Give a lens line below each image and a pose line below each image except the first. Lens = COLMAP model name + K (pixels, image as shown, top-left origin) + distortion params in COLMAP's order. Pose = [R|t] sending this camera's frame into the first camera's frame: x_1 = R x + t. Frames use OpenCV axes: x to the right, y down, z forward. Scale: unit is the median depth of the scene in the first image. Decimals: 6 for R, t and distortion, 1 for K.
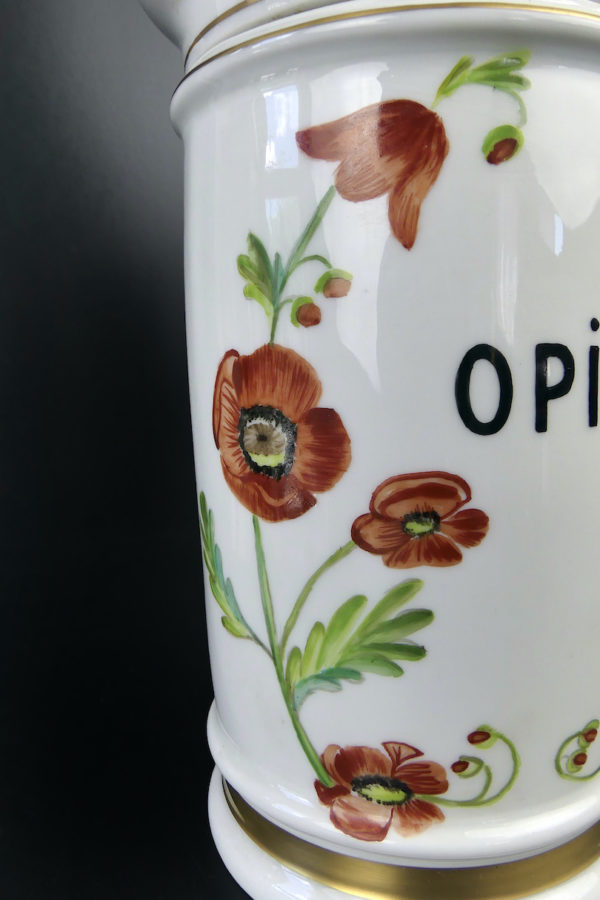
lens RADIAL K [[672.5, 0, 301.7], [0, 672.5, 451.5], [0, 0, 1]] dist [-0.017456, 0.000672]
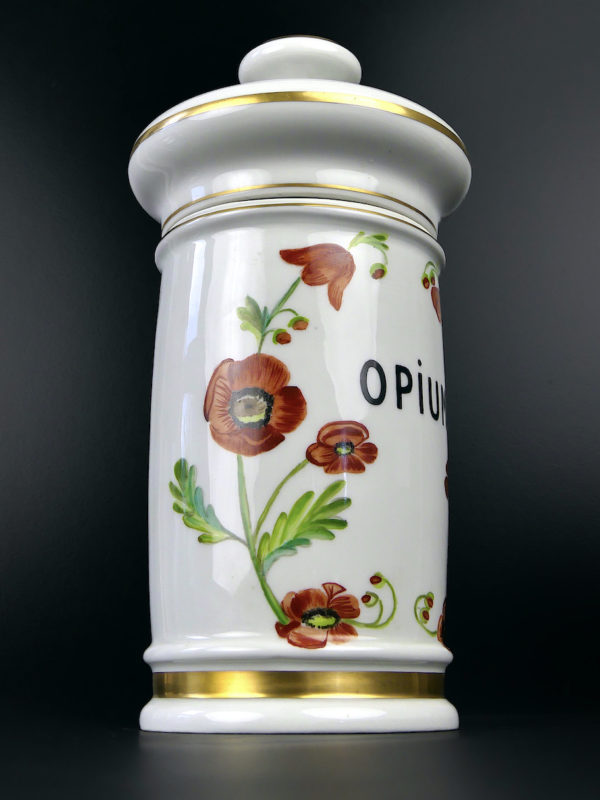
lens RADIAL K [[1048.7, 0, 299.8], [0, 1048.7, 399.7], [0, 0, 1]] dist [0.020390, 0.000000]
pose [[0.917884, 0.125472, 0.376492, -0.978426], [0.031585, 0.922596, -0.384473, 1.027699], [-0.395591, 0.364793, 0.842872, -1.345362]]
